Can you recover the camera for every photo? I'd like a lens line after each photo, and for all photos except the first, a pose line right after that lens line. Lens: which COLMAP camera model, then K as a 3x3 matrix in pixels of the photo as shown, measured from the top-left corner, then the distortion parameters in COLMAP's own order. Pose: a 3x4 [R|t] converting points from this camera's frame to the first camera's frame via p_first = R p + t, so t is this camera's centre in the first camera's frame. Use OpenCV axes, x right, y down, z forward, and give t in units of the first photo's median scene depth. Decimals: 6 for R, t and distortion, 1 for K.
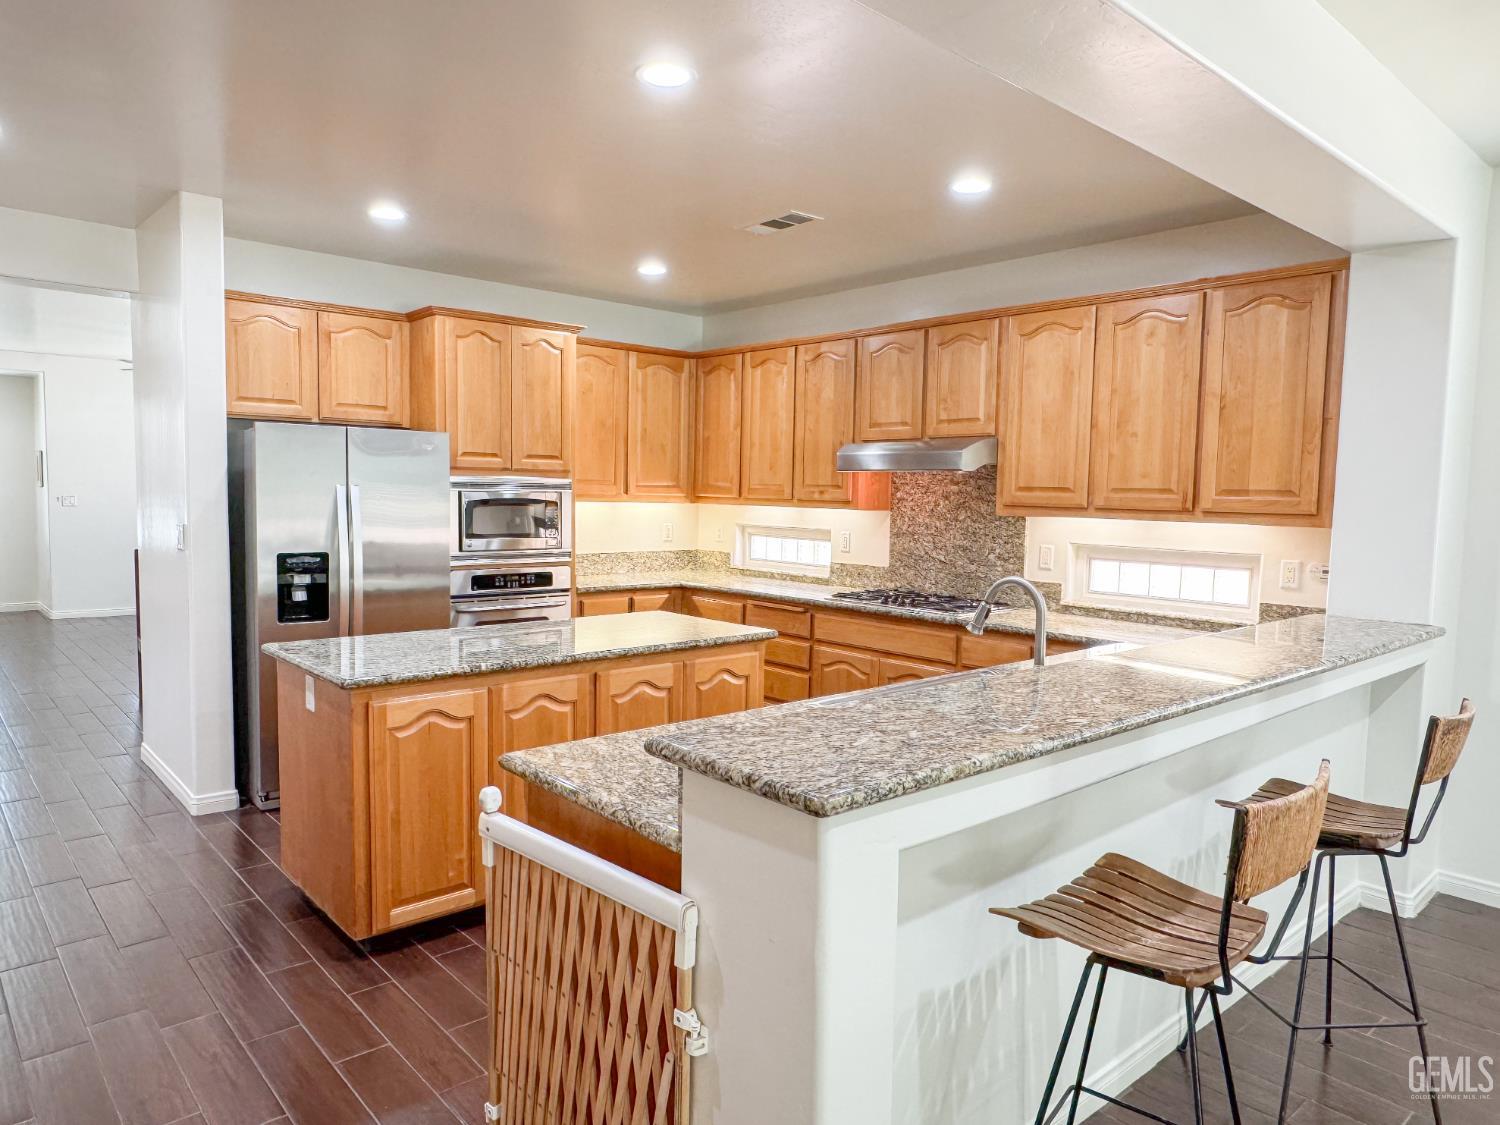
lens RADIAL K [[987.7, 0, 746.2], [0, 987.7, 566.2], [0, 0, 1]] dist [-0.002725, 0.000238]
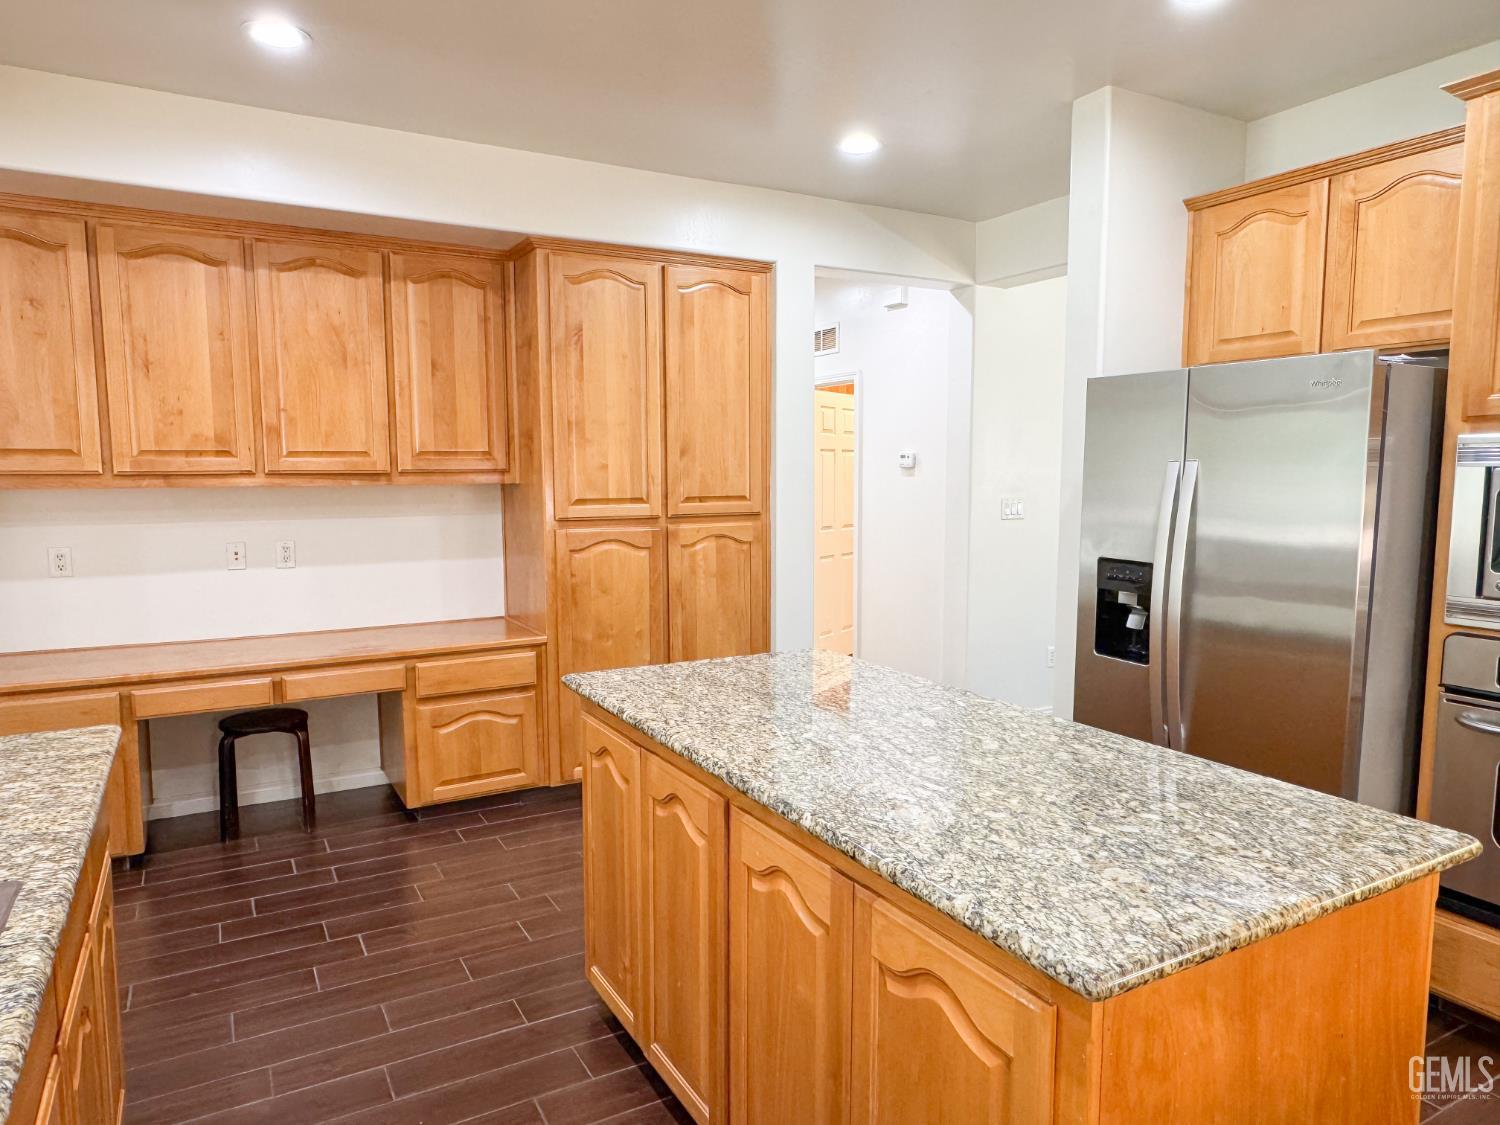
lens RADIAL K [[970.0, 0, 744.6], [0, 970.0, 566.6], [0, 0, 1]] dist [-0.003175, 0.003483]
pose [[-0.212659, 0.078956, -0.973931, 0.225616], [-0.079267, 0.992051, 0.097733, -0.045664], [0.973906, 0.097985, -0.204710, 0.737273]]
